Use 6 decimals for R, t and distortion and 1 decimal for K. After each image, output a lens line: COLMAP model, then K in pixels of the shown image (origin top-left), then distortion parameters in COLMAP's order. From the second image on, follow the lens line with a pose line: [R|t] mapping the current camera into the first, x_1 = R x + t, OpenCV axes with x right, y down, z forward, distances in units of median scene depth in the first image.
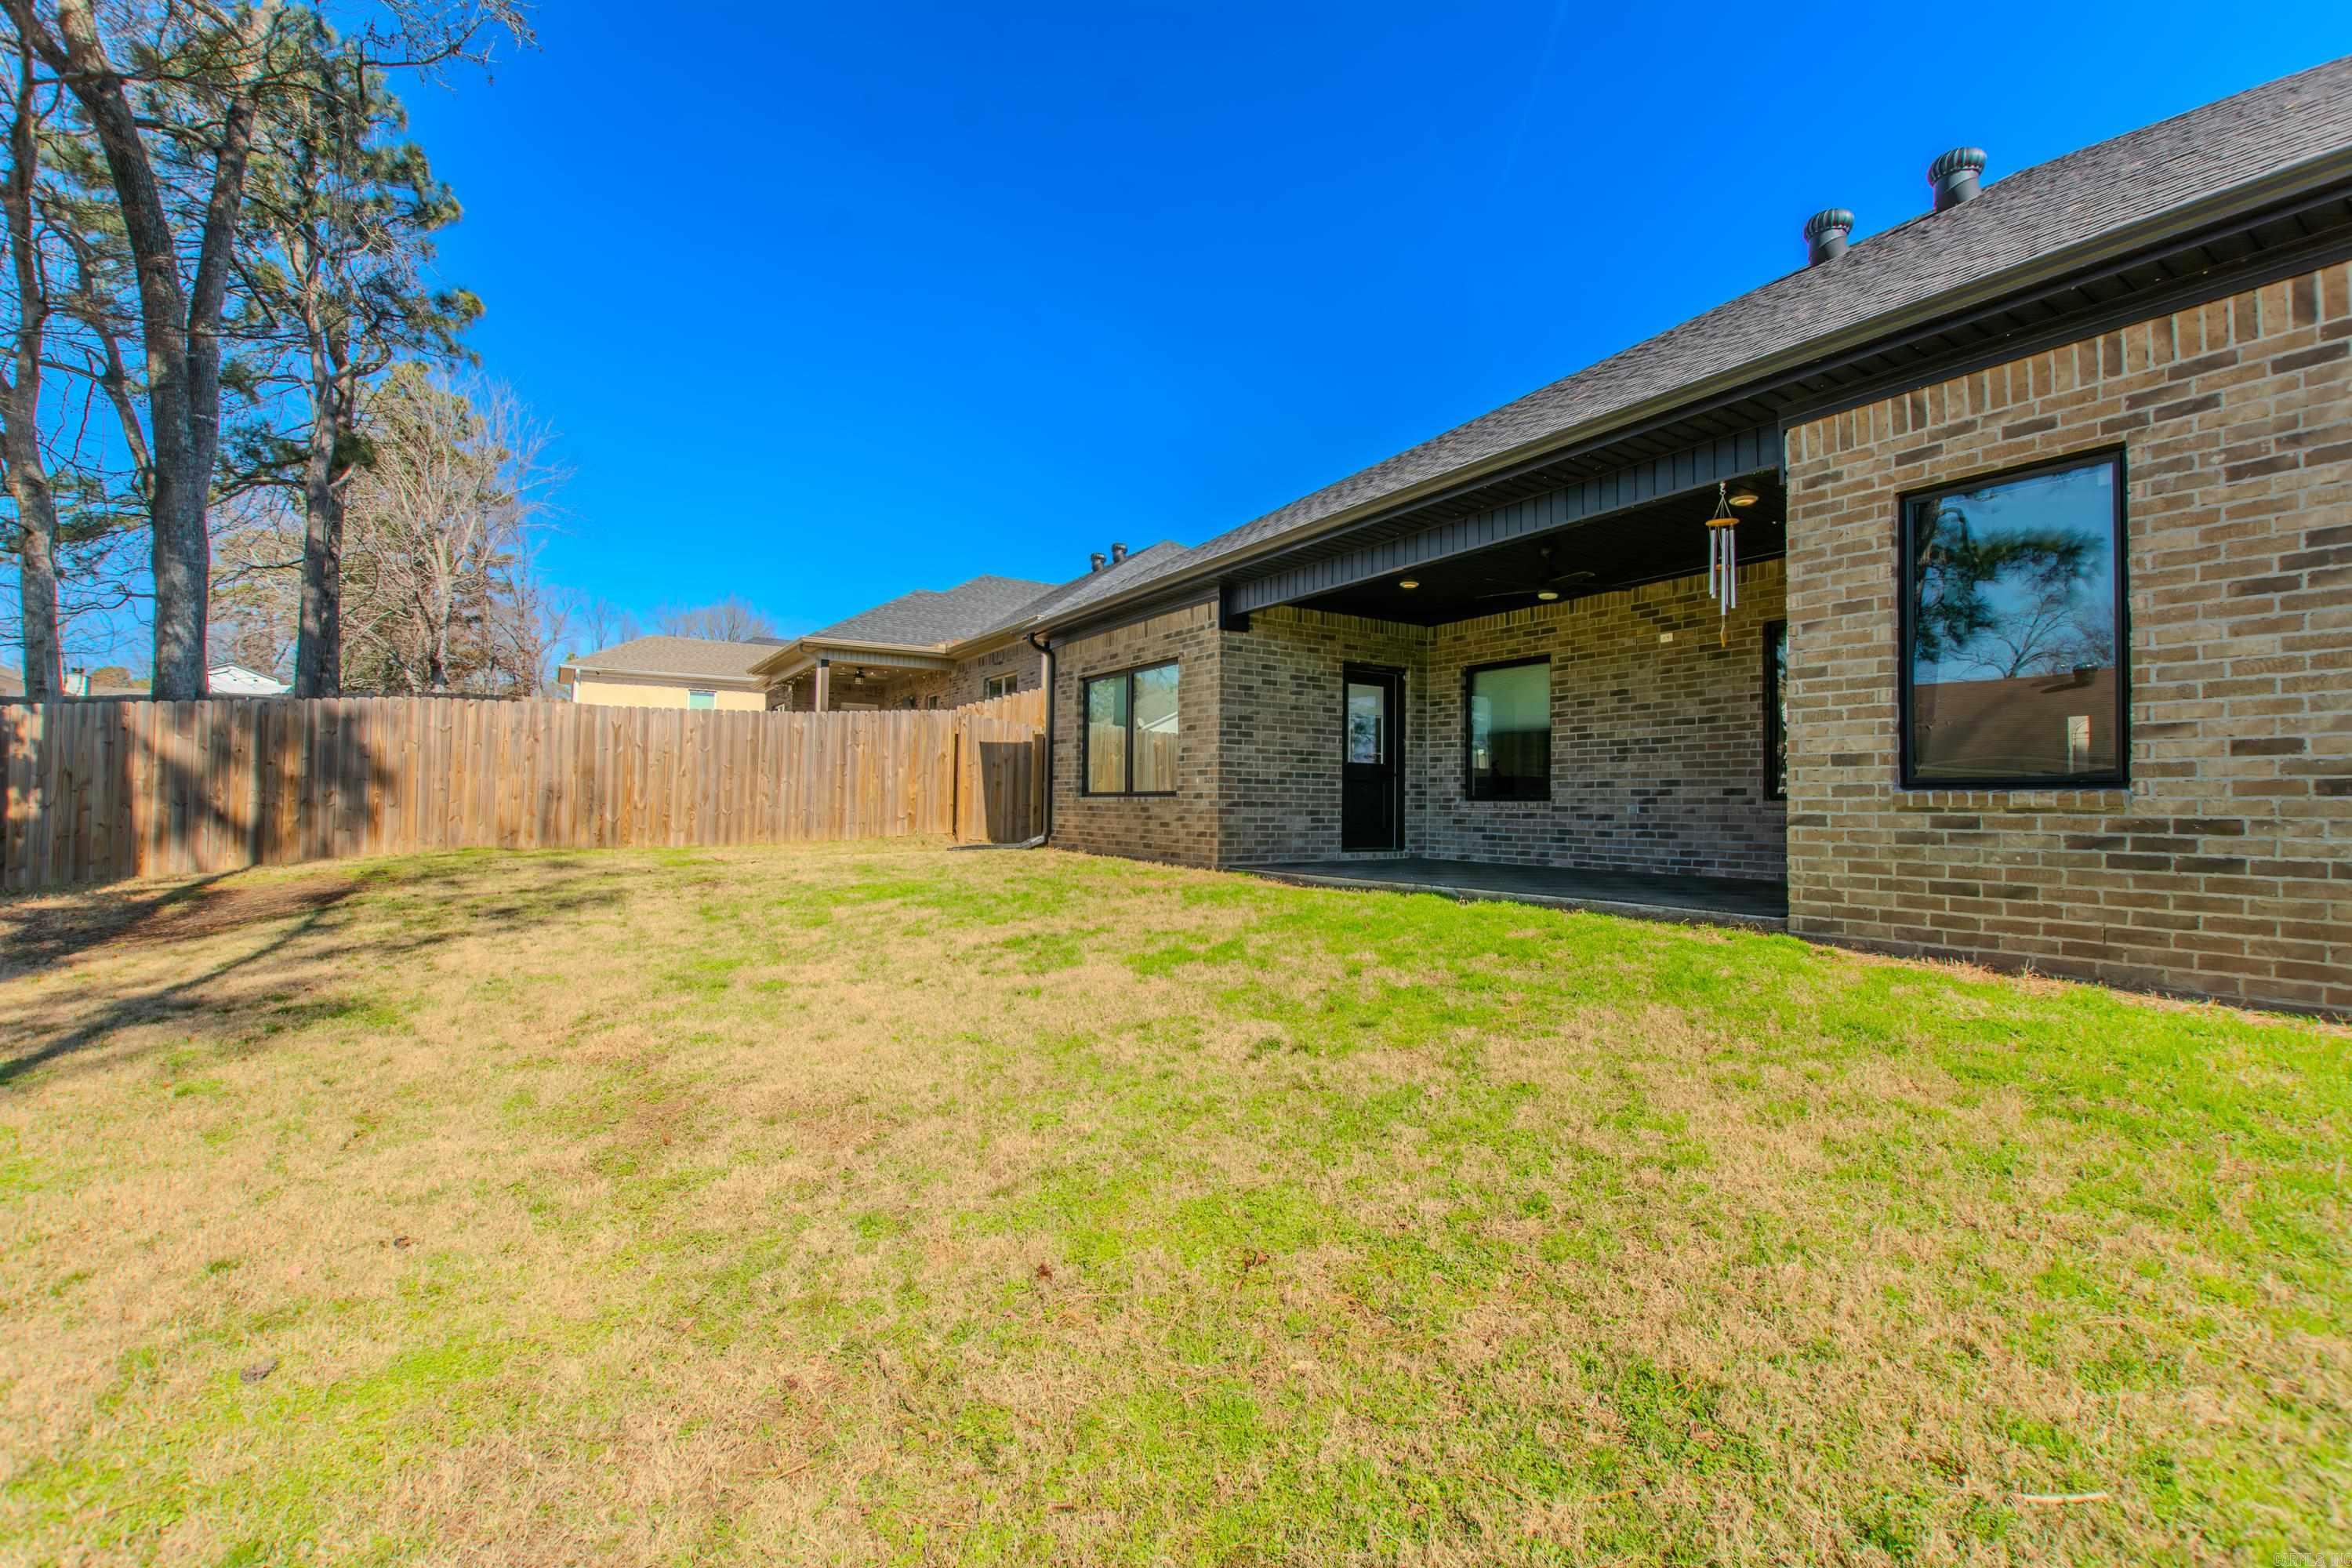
lens RADIAL K [[1014.0, 0, 1189.1], [0, 1014.0, 787.3], [0, 0, 1]] dist [0.006446, -0.003542]
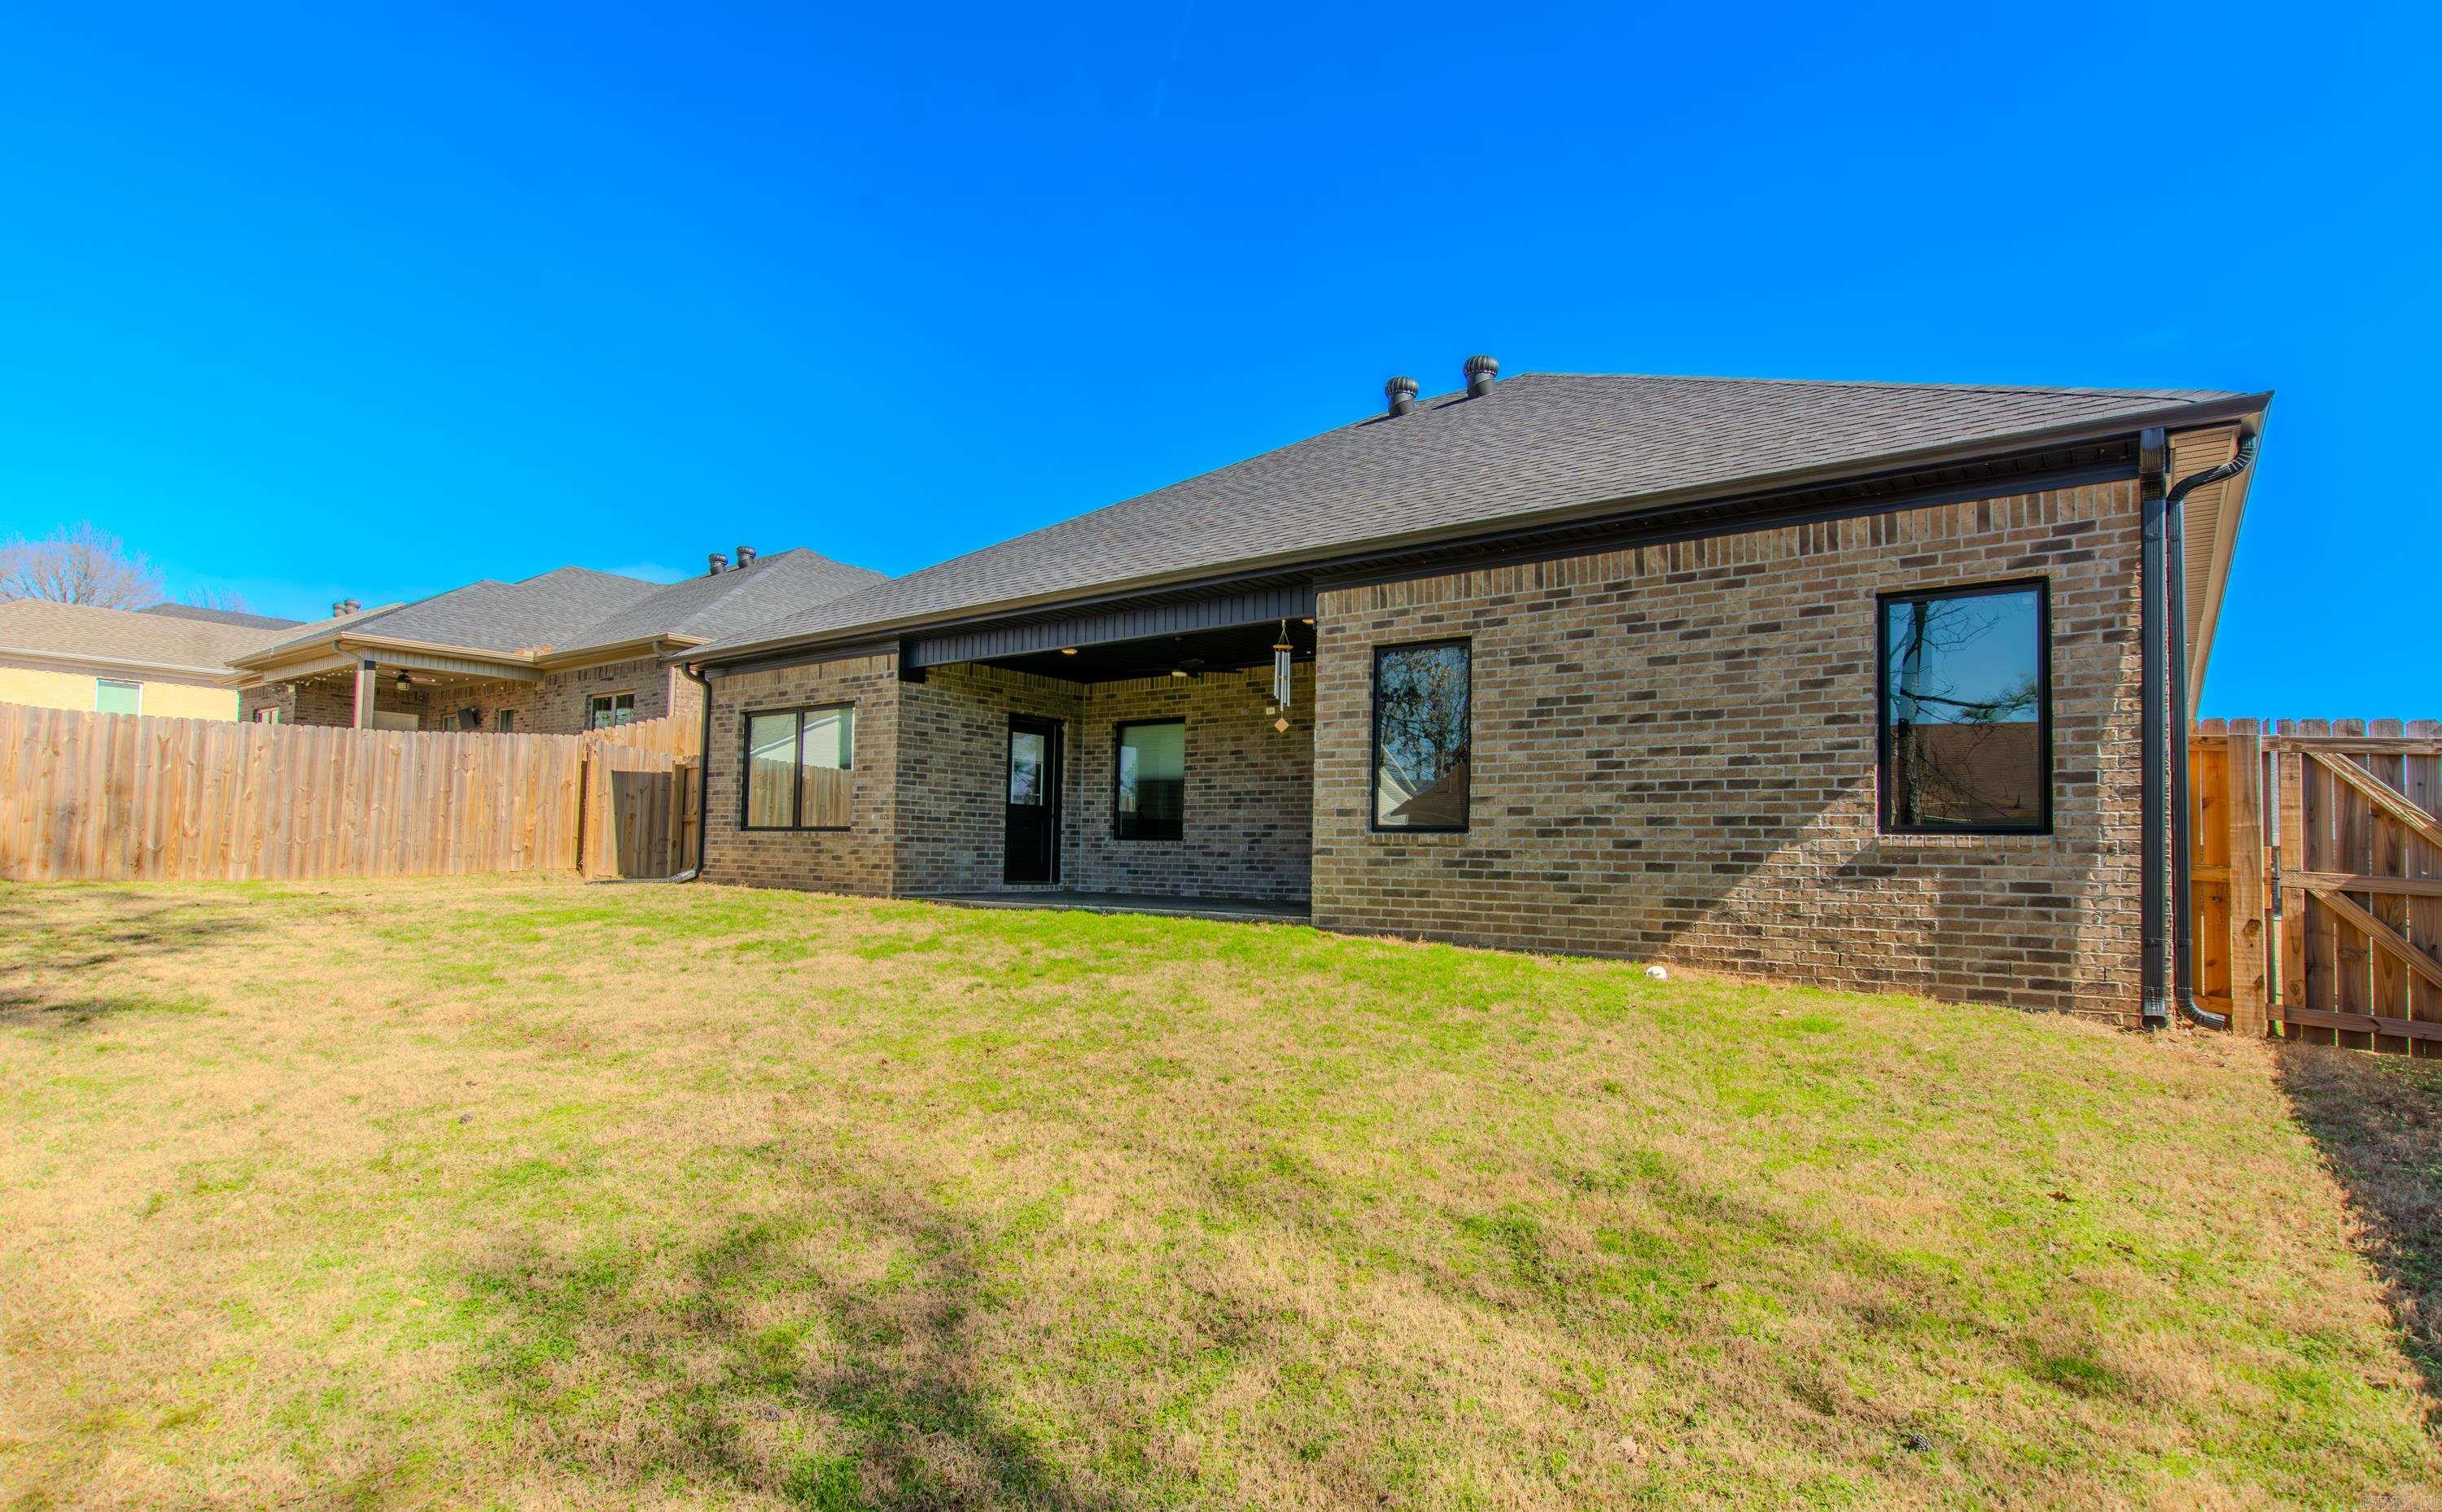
lens RADIAL K [[1204.2, 0, 1228.5], [0, 1204.2, 799.2], [0, 0, 1]] dist [-0.006086, -0.000018]
pose [[0.938879, 0.026427, 0.343232, -0.078628], [-0.017787, 0.999441, -0.028295, 0.004000], [-0.343788, 0.020461, 0.938824, -0.345652]]
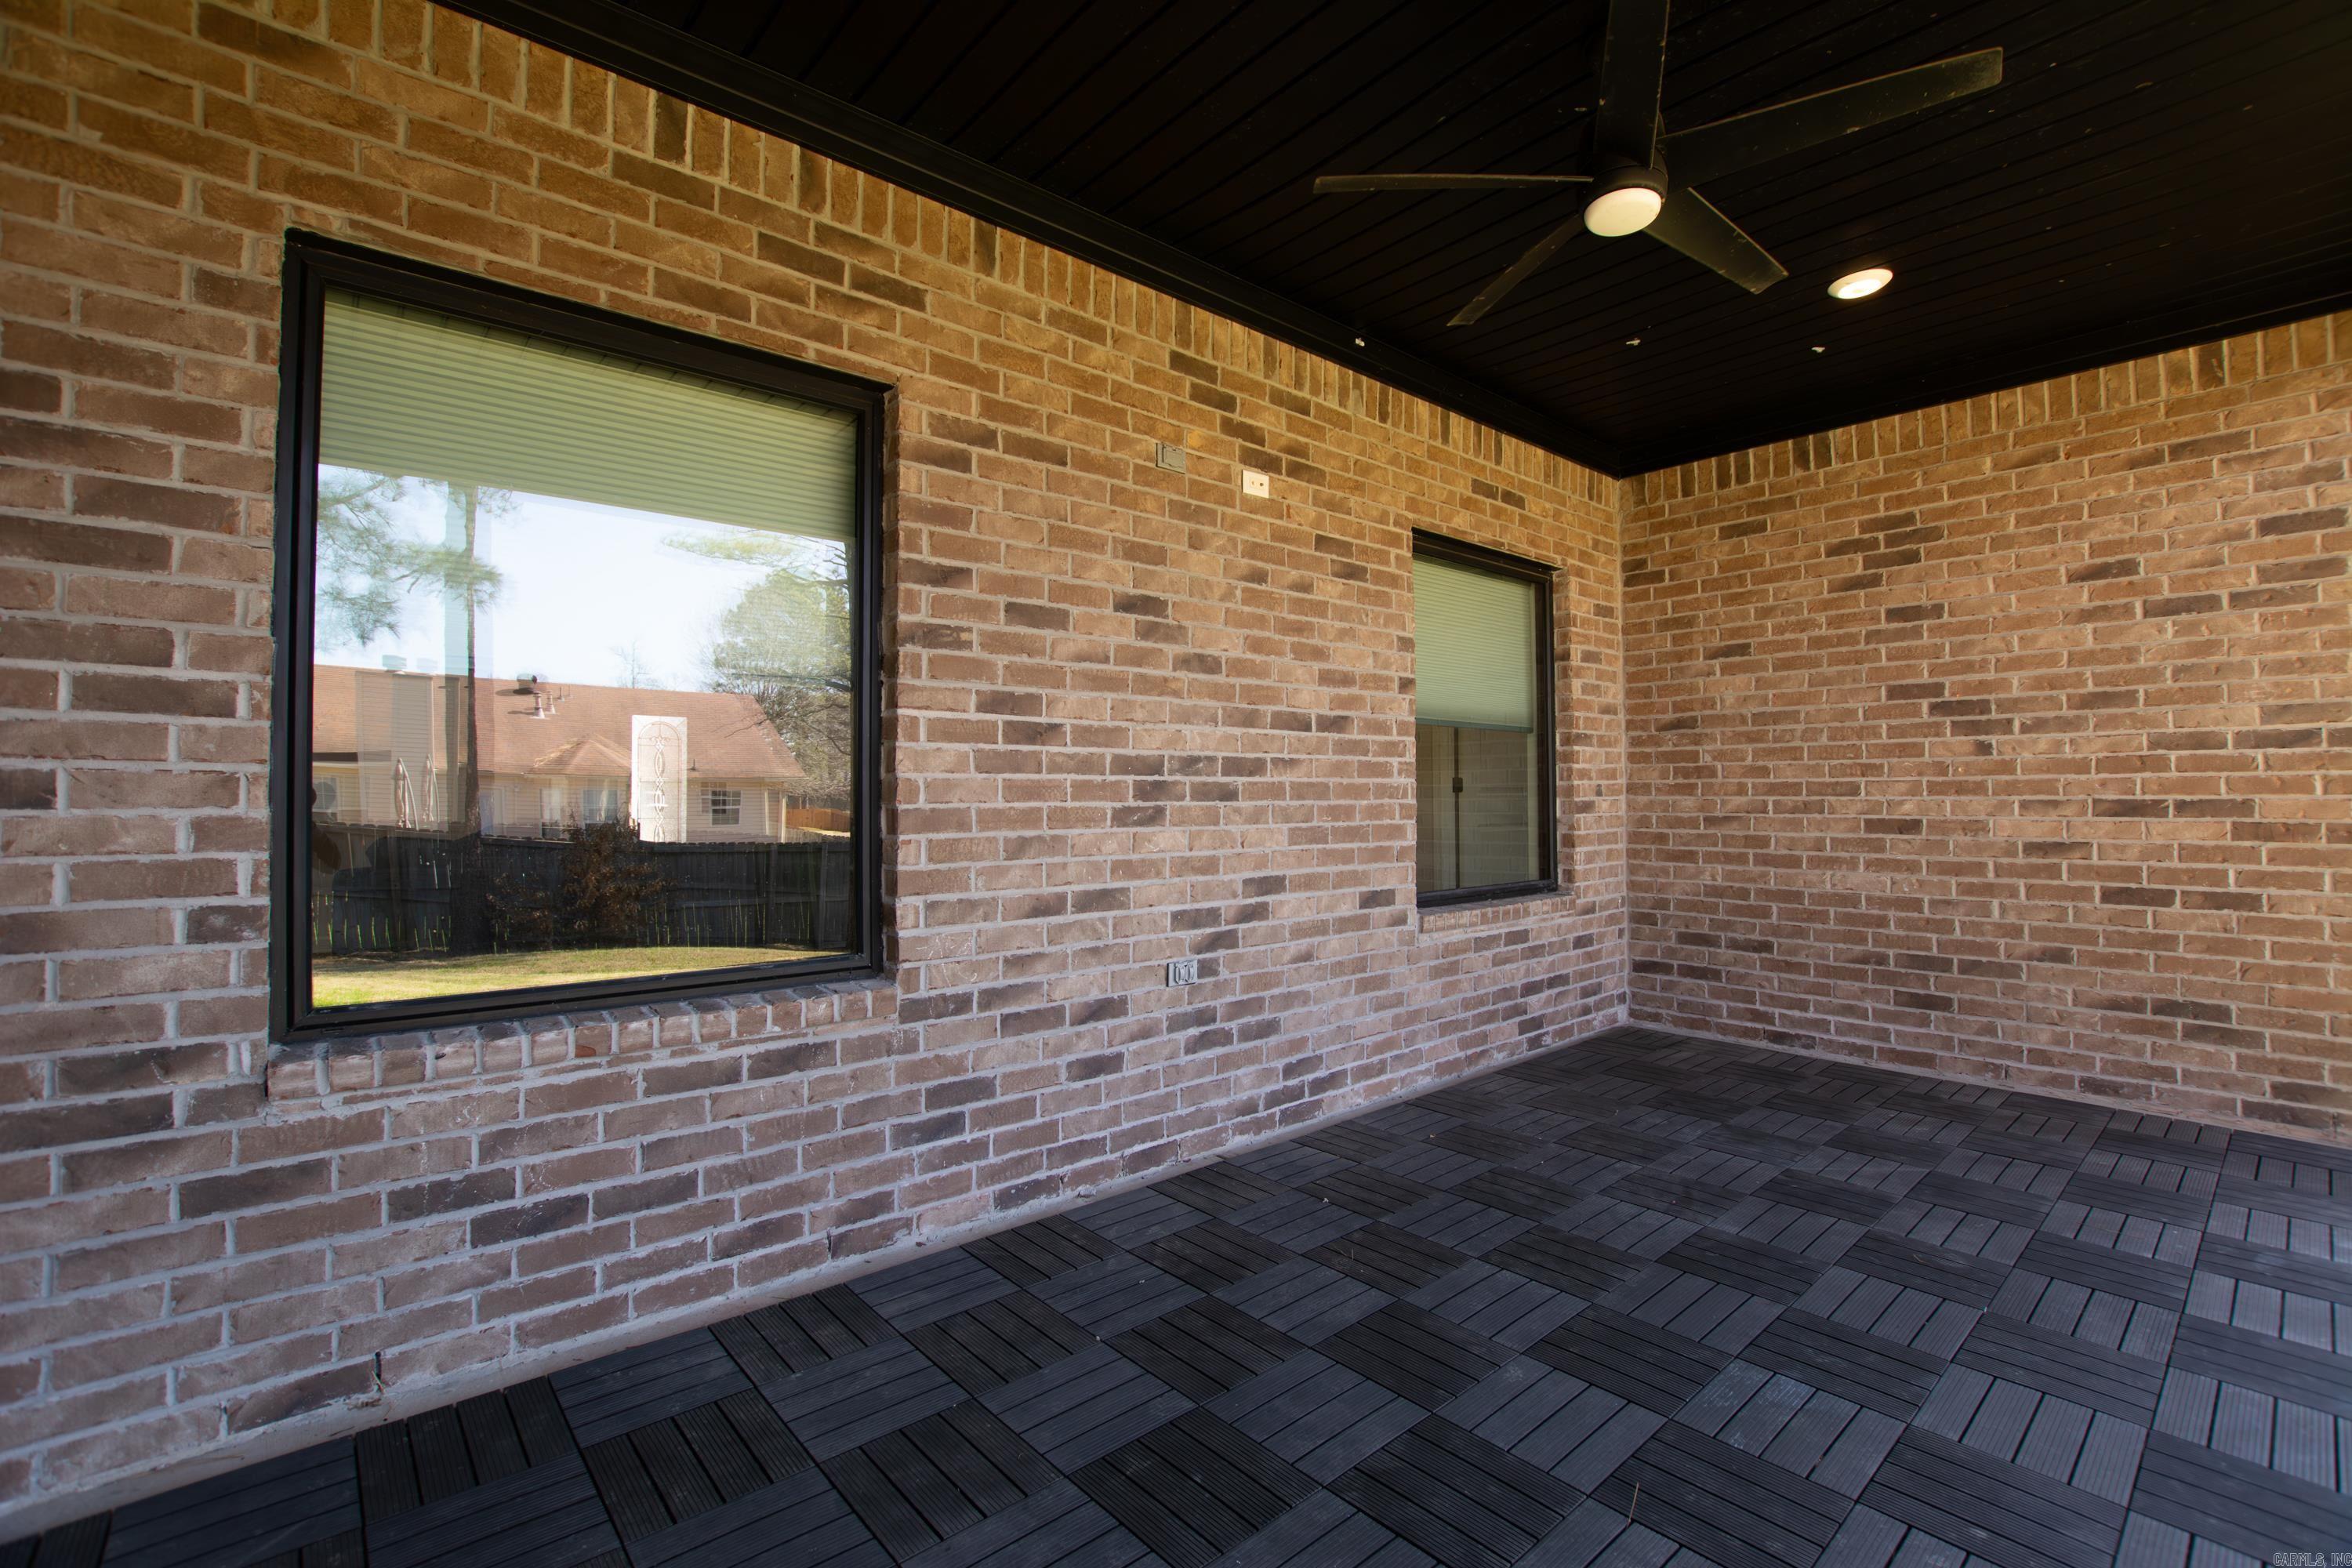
lens RADIAL K [[1014.0, 0, 1167.2], [0, 1014.0, 750.9], [0, 0, 1]] dist [0.006446, -0.003542]
pose [[-0.125679, 0.007267, 0.992044, 0.104884], [-0.033035, 0.999388, -0.011506, -0.043099], [-0.991521, -0.034218, -0.125362, 0.991775]]
